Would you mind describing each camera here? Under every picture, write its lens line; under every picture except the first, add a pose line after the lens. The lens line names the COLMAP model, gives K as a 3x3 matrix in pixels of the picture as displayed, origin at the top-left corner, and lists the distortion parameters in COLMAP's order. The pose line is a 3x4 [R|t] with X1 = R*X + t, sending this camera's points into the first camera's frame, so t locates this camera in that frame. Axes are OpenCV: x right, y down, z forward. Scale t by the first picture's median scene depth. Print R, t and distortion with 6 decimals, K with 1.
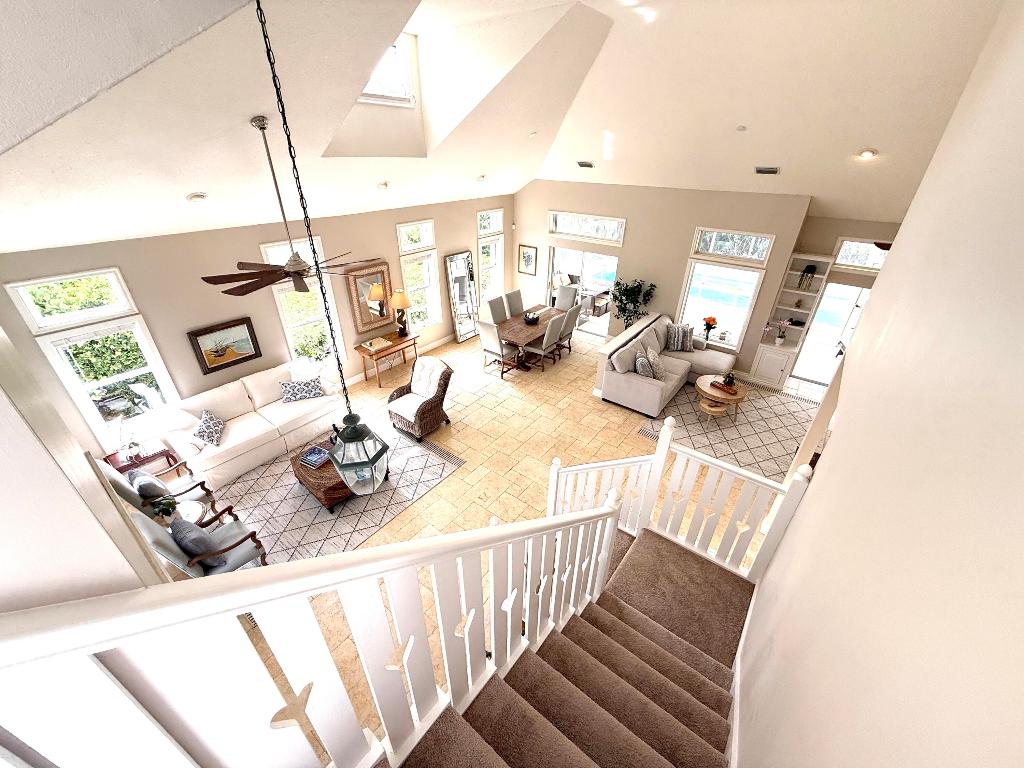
lens RADIAL K [[408.6, 0, 509.8], [0, 408.6, 381.6], [0, 0, 1]] dist [-0.003389, 0.002060]
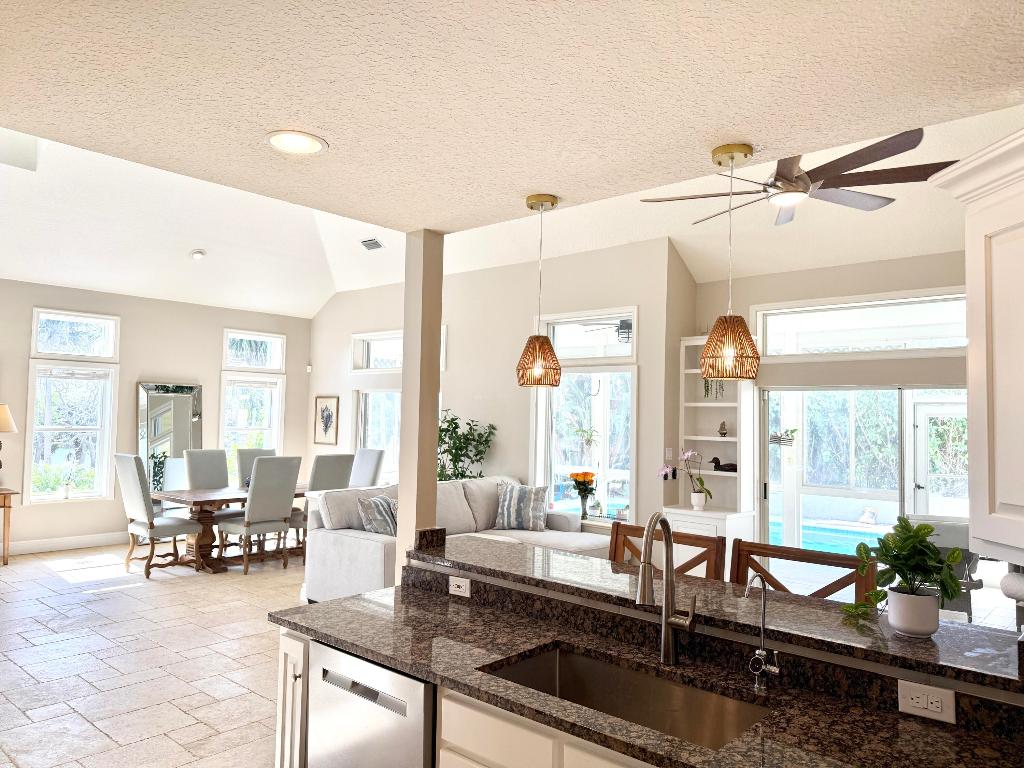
lens RADIAL K [[720.7, 0, 519.6], [0, 720.7, 382.7], [0, 0, 1]] dist [0.062098, -0.072695]
pose [[0.998619, 0.008590, -0.051823, 0.532017], [-0.035123, 0.842776, -0.537117, 0.281379], [0.039062, 0.538195, 0.841915, 0.190681]]
